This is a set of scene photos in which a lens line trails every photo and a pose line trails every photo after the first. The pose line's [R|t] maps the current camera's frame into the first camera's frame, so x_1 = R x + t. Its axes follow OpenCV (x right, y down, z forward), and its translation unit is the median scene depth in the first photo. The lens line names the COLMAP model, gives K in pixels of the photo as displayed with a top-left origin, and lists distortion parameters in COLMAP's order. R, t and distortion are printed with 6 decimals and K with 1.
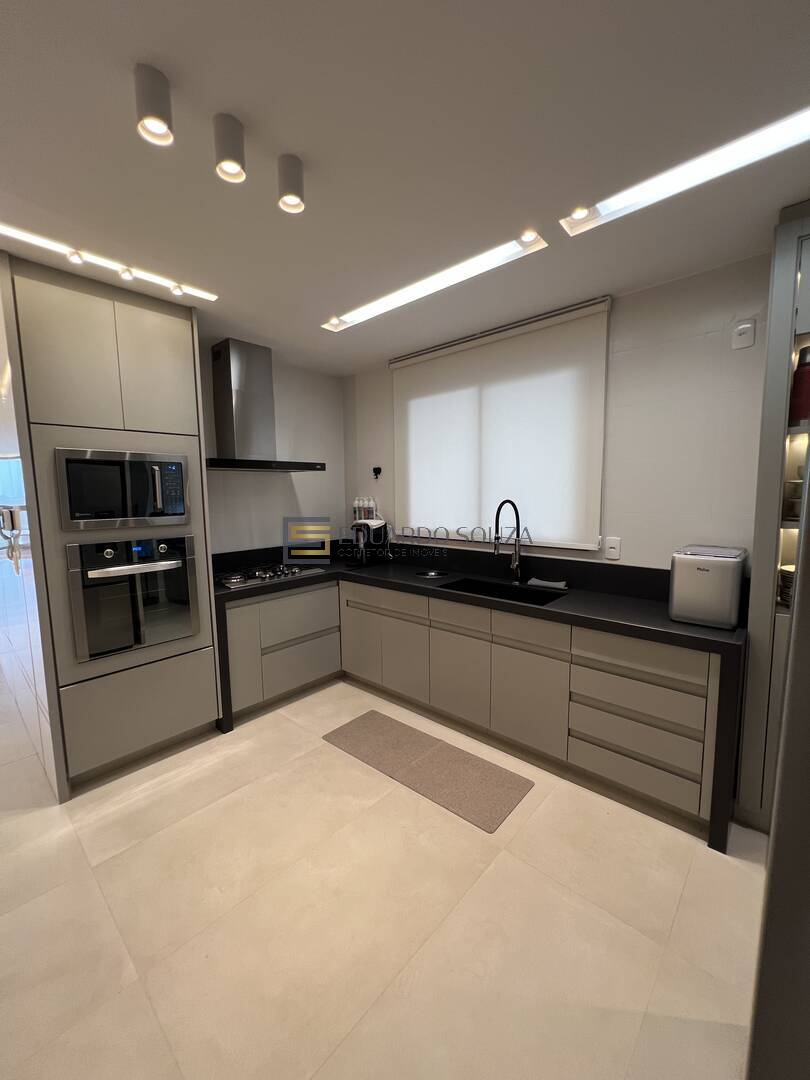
lens RADIAL K [[432.7, 0, 401.5], [0, 432.7, 540.6], [0, 0, 1]] dist [-0.005896, 0.000066]
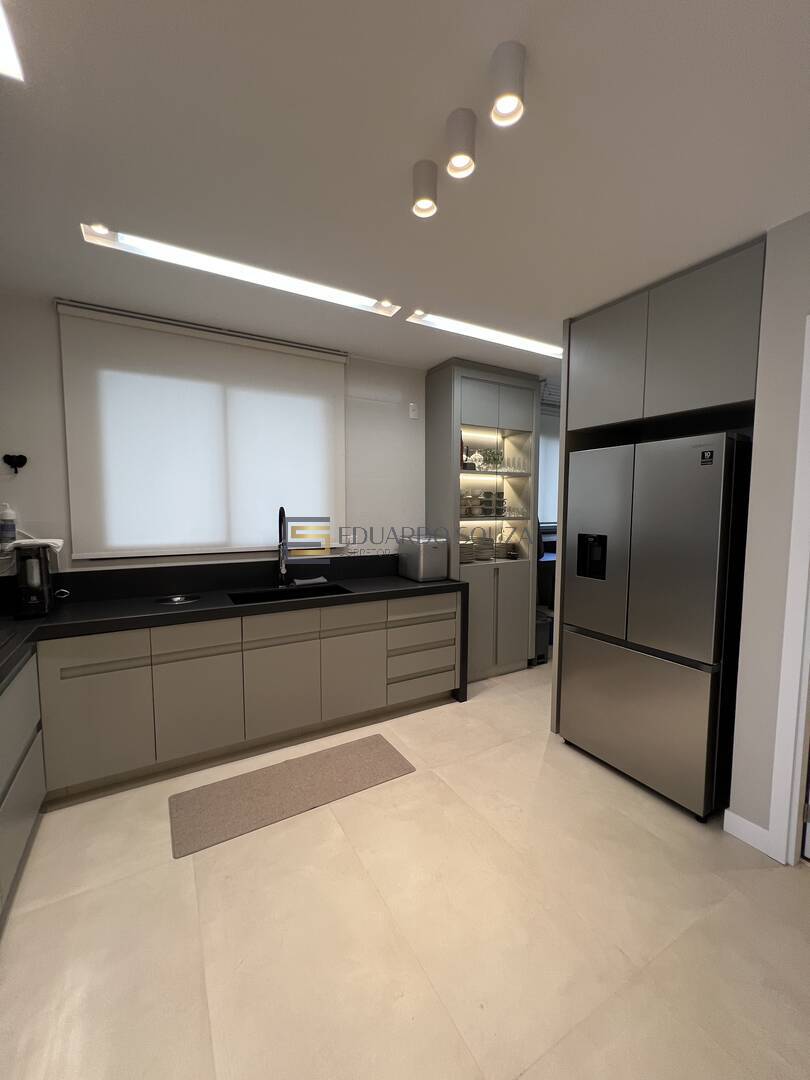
lens RADIAL K [[432.7, 0, 401.4], [0, 432.7, 540.2], [0, 0, 1]] dist [-0.005896, 0.000066]
pose [[0.308023, -0.061582, 0.949384, -0.665050], [0.097216, 0.994717, 0.032981, -0.021300], [-0.946399, 0.082137, 0.312382, 0.412097]]
